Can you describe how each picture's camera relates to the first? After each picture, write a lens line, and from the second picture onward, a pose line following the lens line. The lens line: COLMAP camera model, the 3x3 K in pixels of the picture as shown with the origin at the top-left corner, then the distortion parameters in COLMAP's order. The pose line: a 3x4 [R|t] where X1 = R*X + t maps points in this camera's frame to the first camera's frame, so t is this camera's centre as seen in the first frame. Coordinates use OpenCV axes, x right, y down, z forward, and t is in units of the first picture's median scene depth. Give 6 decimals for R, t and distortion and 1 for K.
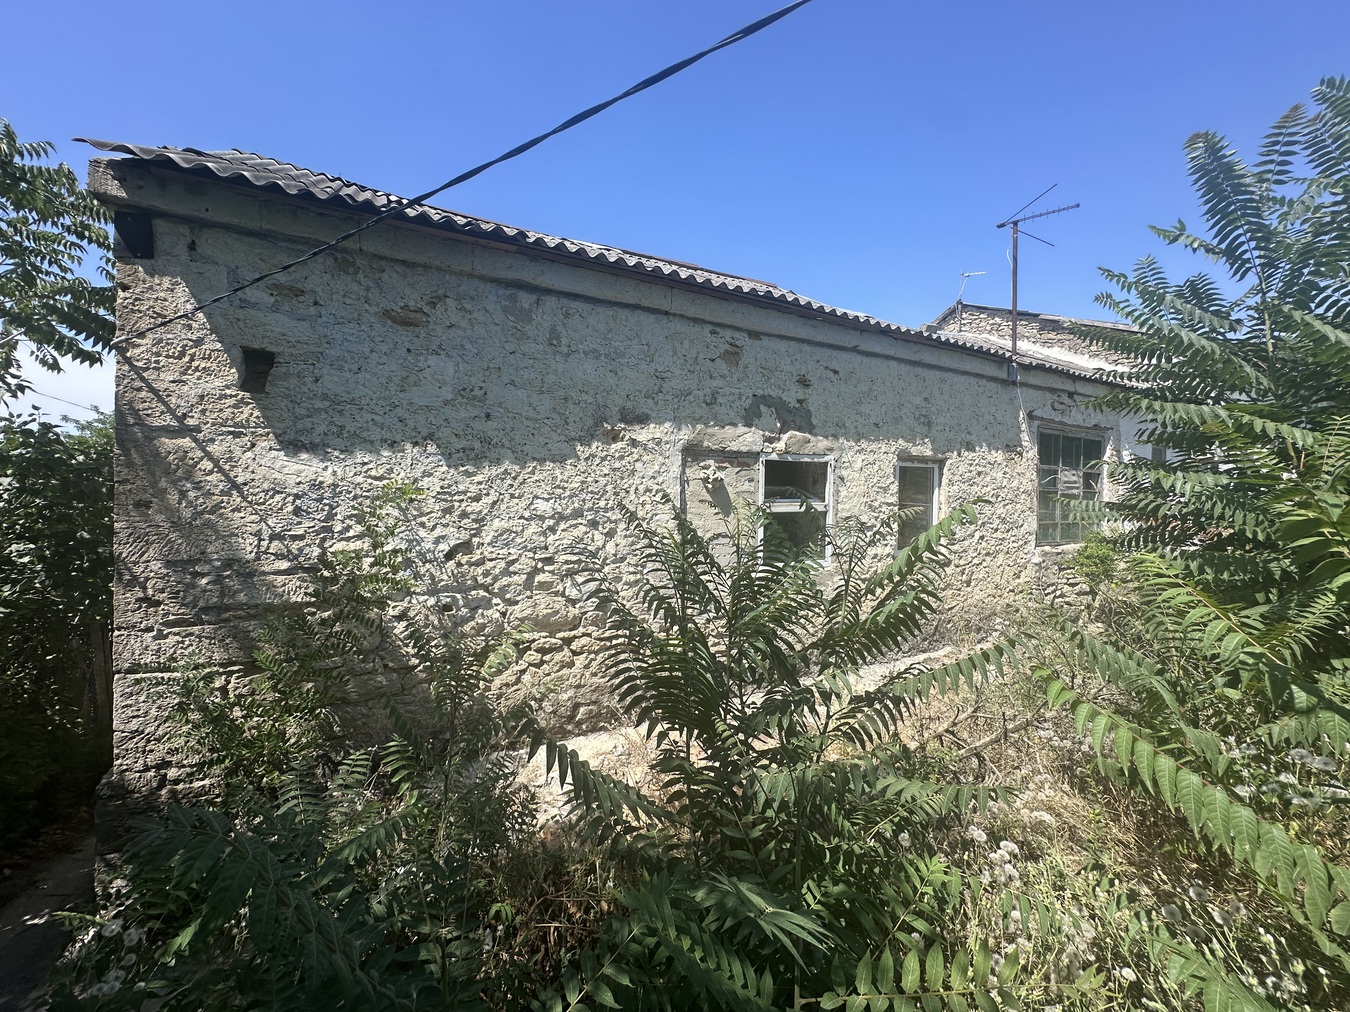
lens RADIAL K [[538.8, 0, 681.1], [0, 538.8, 504.9], [0, 0, 1]] dist [-0.003158, 0.000011]
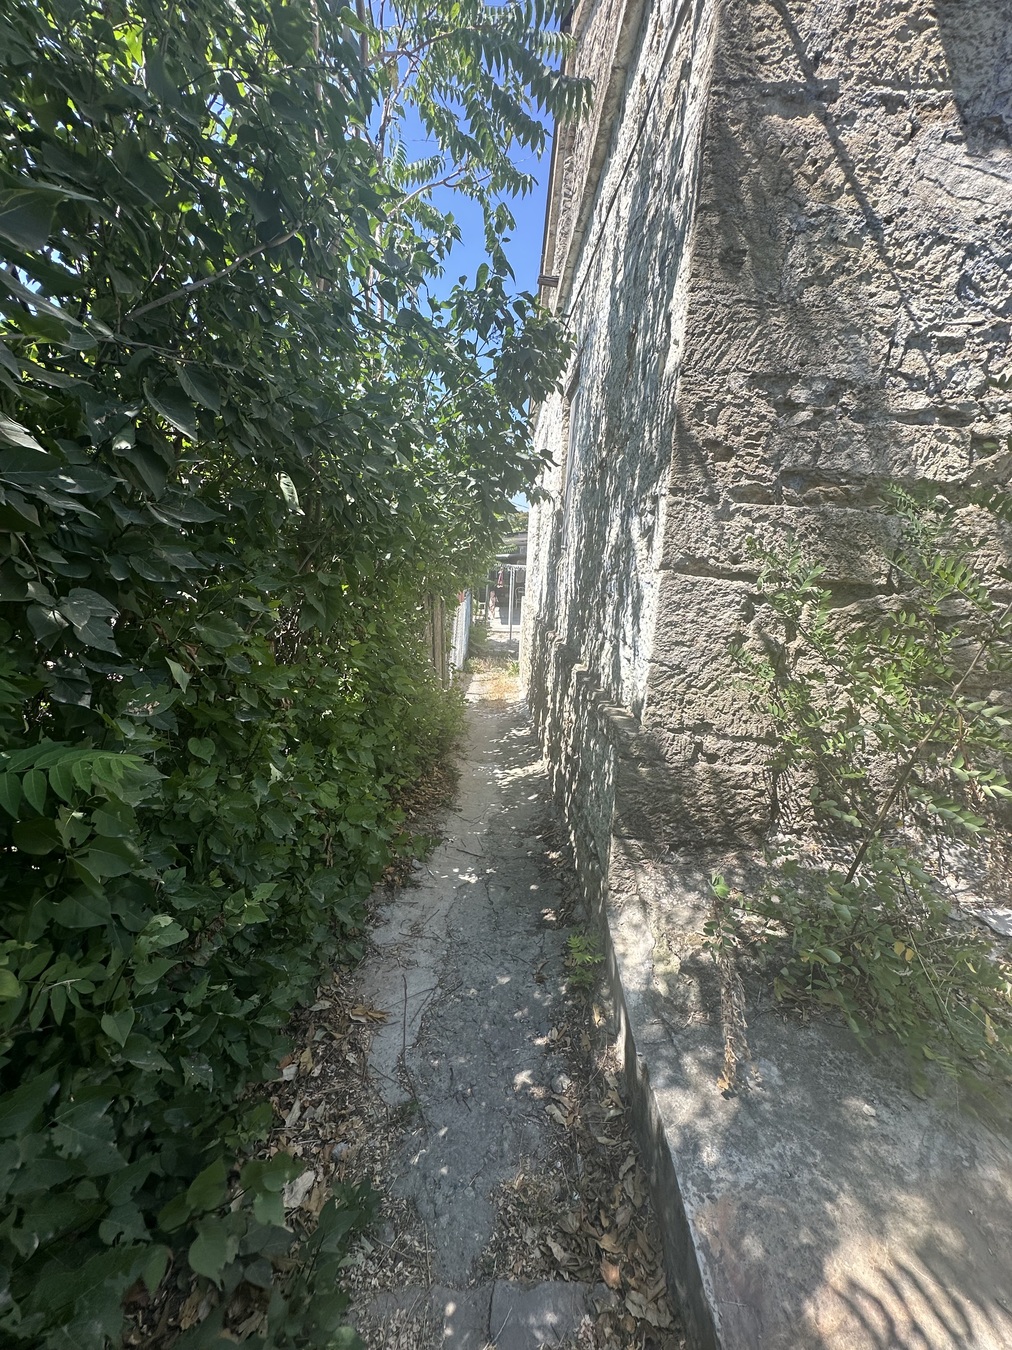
lens RADIAL K [[538.8, 0, 499.1], [0, 538.8, 672.3], [0, 0, 1]] dist [-0.003158, 0.000011]
pose [[0.882203, 0.136085, -0.450776, -0.869981], [-0.050284, 0.979080, 0.197167, 0.299523], [0.468177, -0.151275, 0.870590, 0.342381]]
